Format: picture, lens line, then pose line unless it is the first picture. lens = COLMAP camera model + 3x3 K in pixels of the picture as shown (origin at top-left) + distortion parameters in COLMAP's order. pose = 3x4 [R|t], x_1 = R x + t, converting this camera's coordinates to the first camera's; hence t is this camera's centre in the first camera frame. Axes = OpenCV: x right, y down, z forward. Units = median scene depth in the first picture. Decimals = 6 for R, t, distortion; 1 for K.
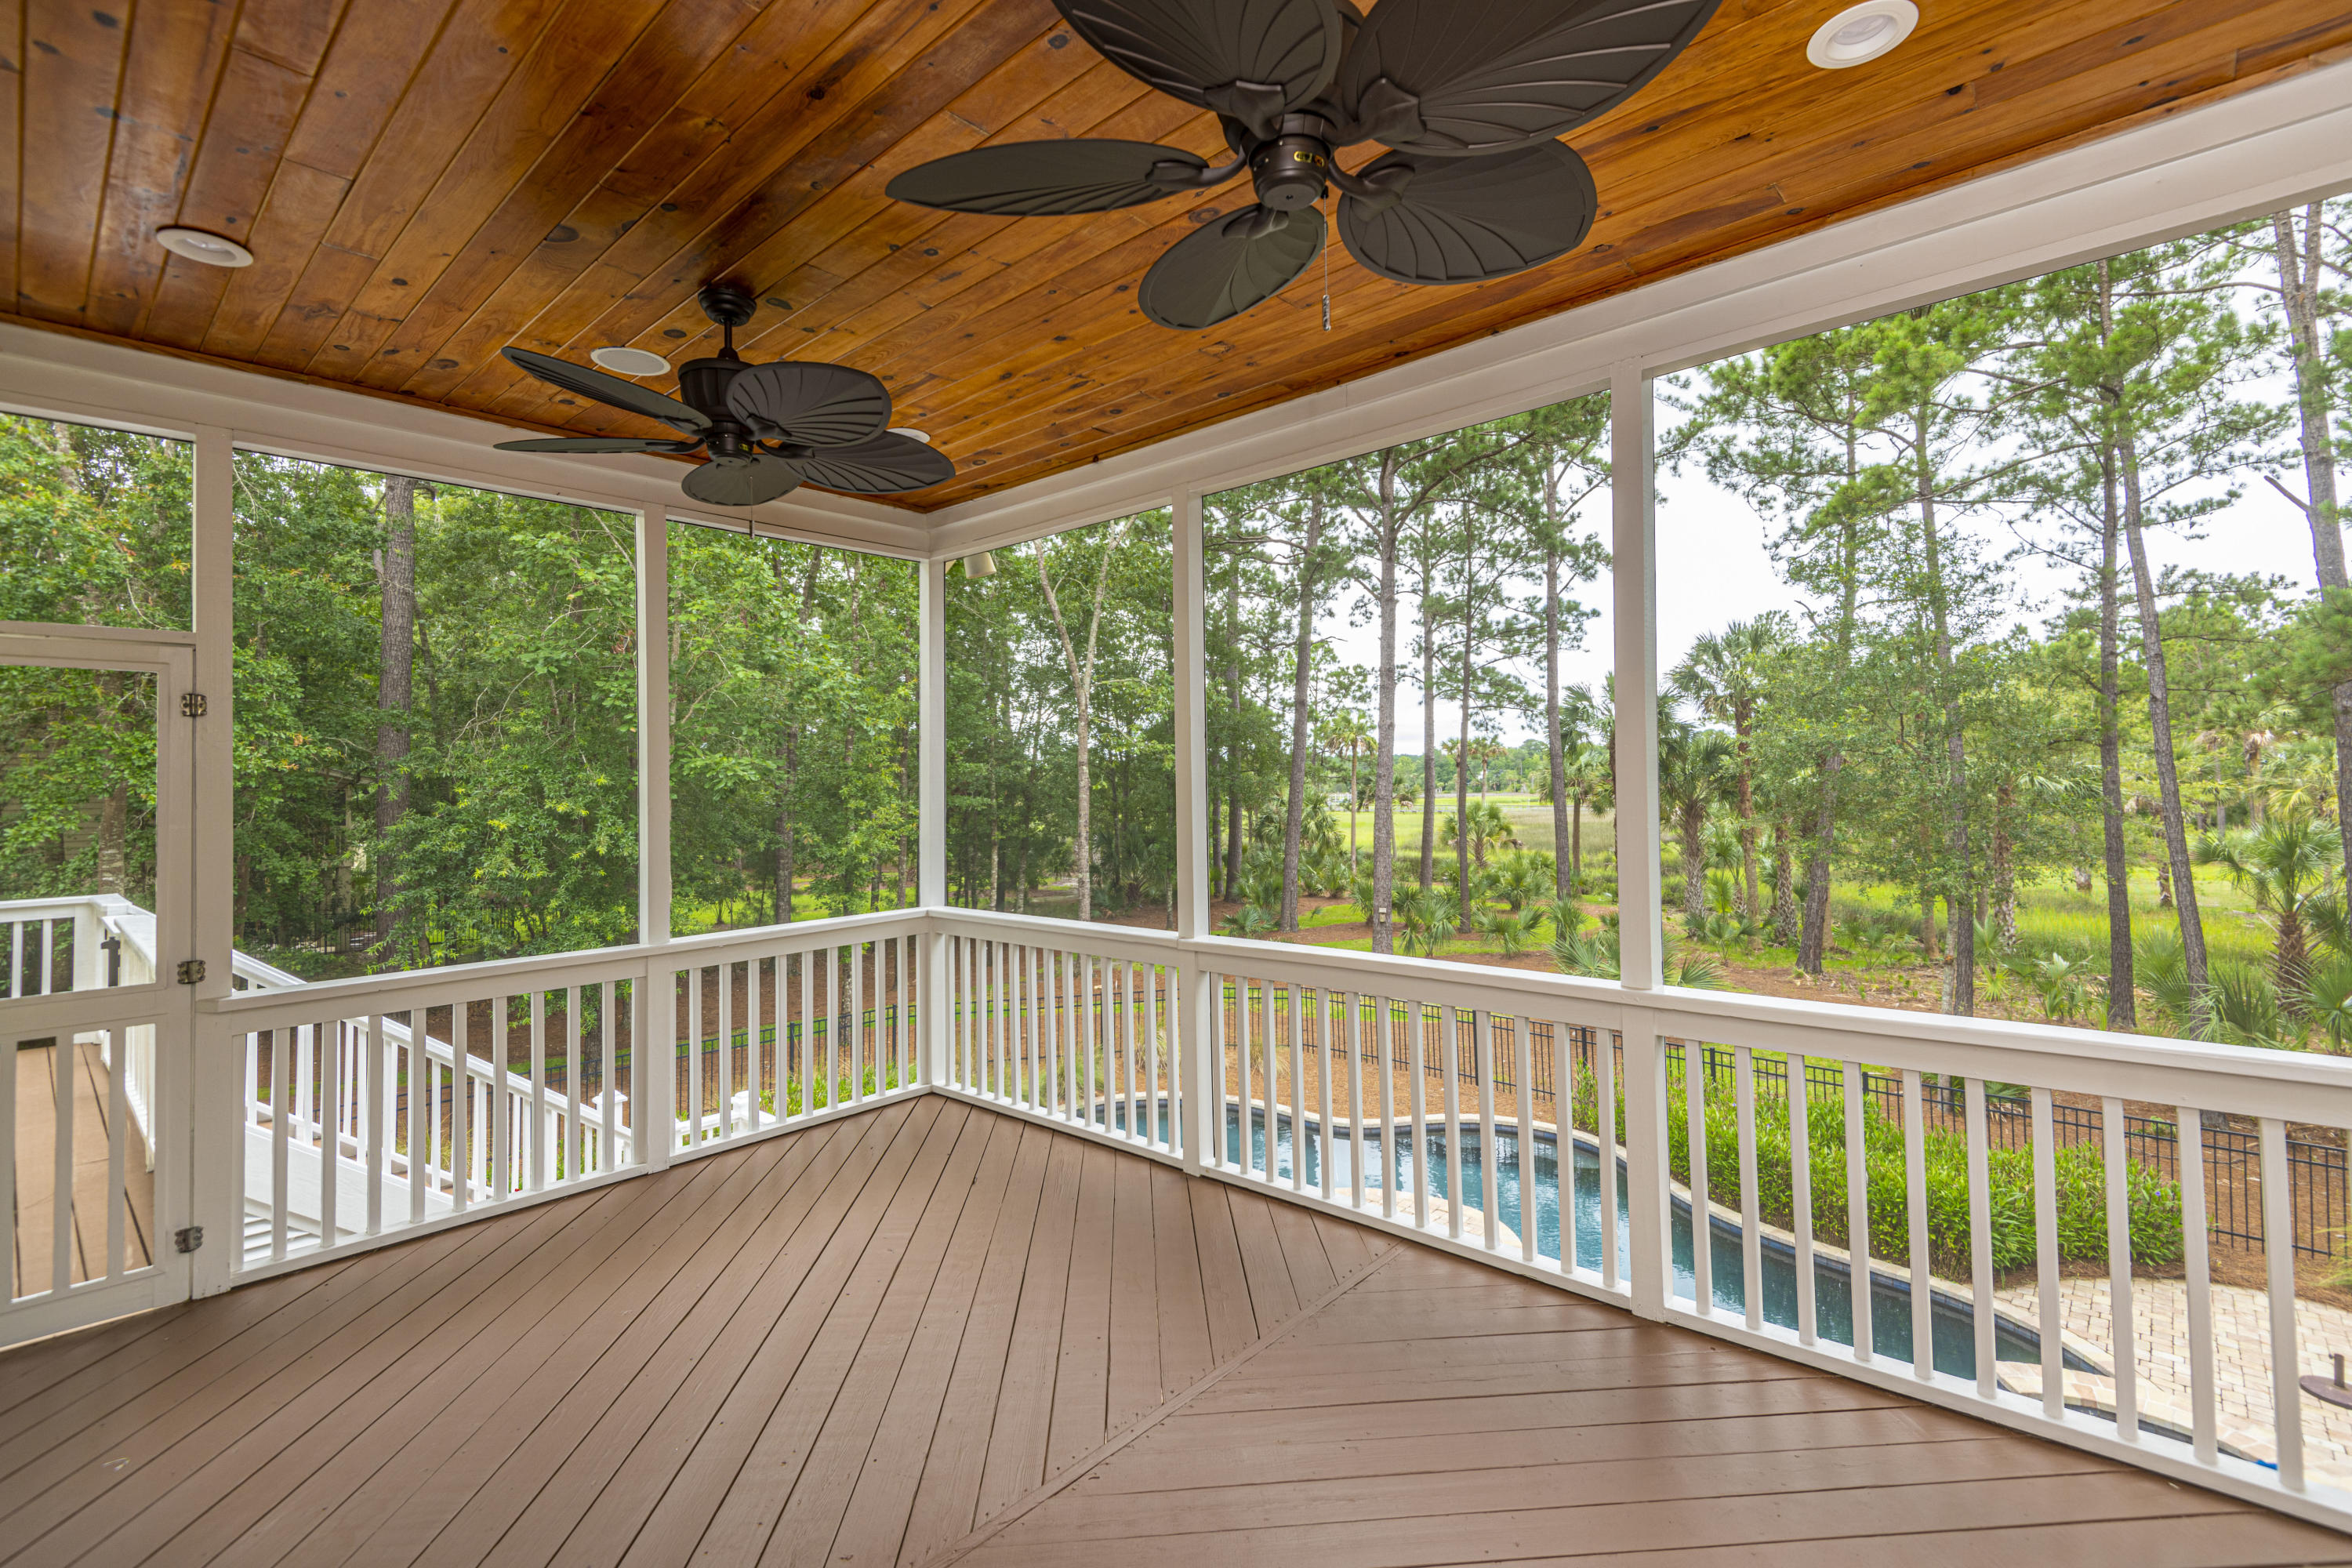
lens RADIAL K [[1054.6, 0, 1172.9], [0, 1054.6, 759.3], [0, 0, 1]] dist [0.015079, -0.009483]
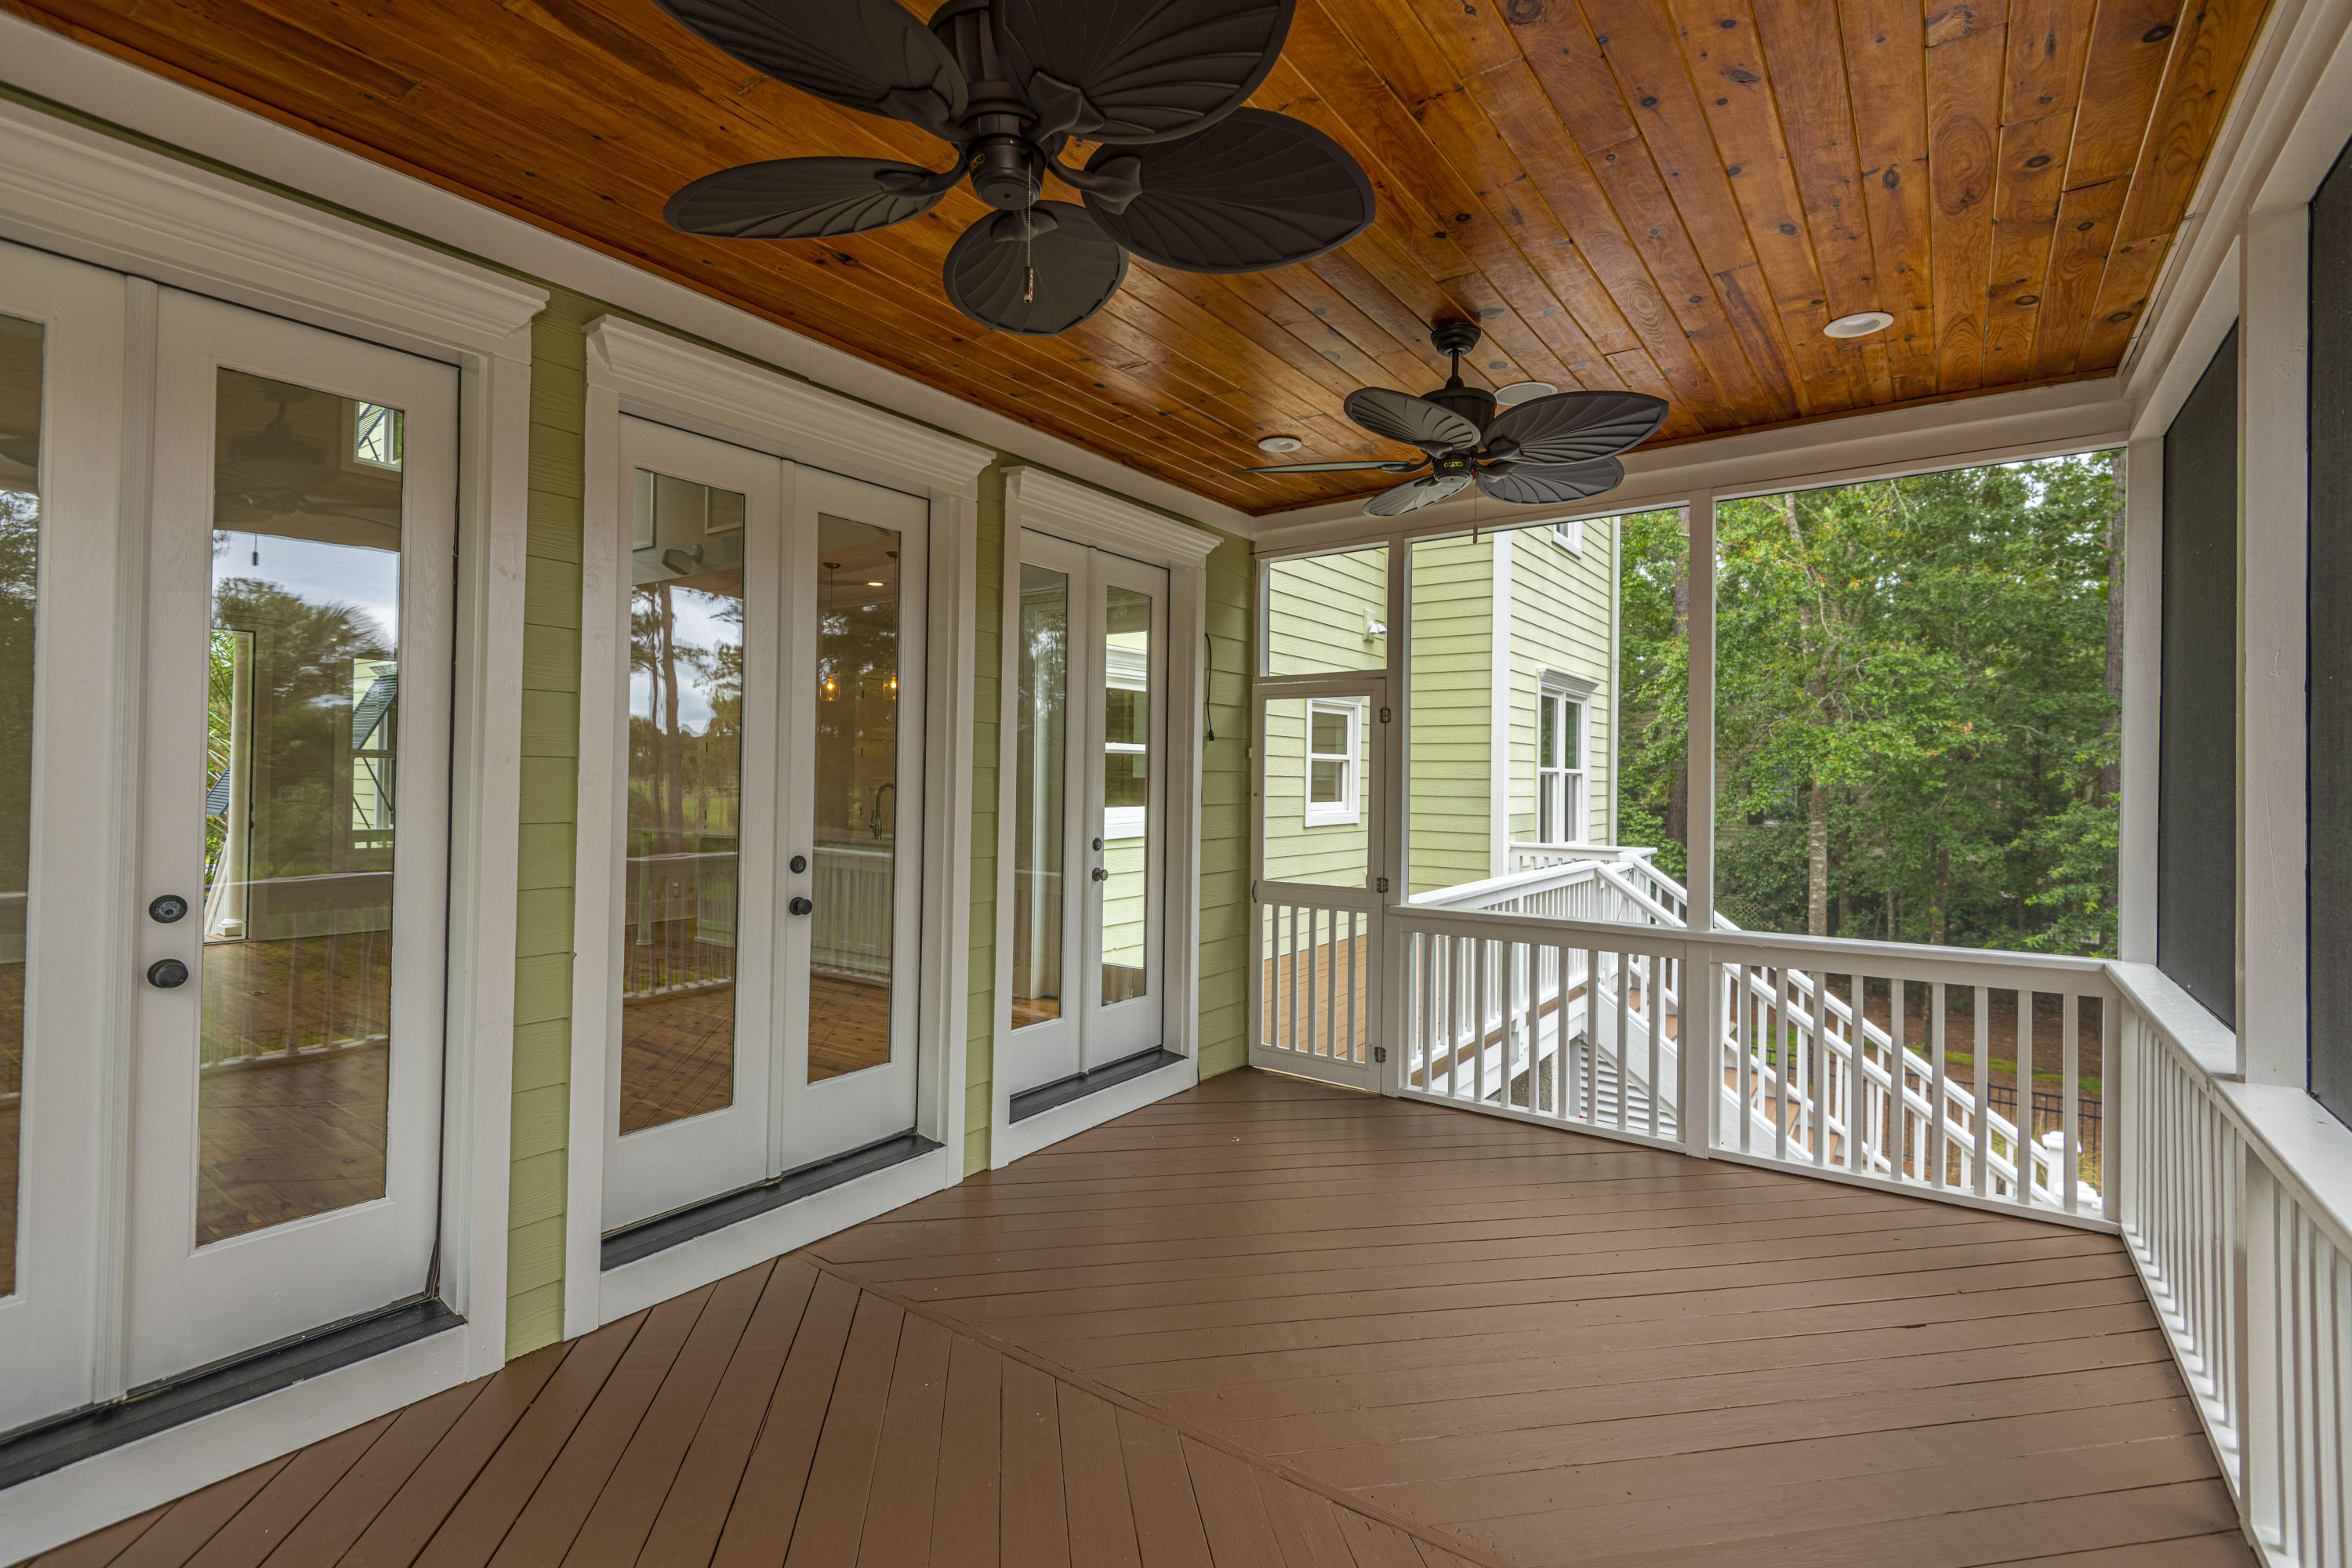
lens RADIAL K [[1054.6, 0, 1187.3], [0, 1054.6, 765.4], [0, 0, 1]] dist [0.015079, -0.009483]
pose [[0.111673, 0.009125, -0.993703, 0.122570], [0.008848, 0.999909, 0.010177, 0.000808], [0.993706, -0.009929, 0.111582, 0.111443]]
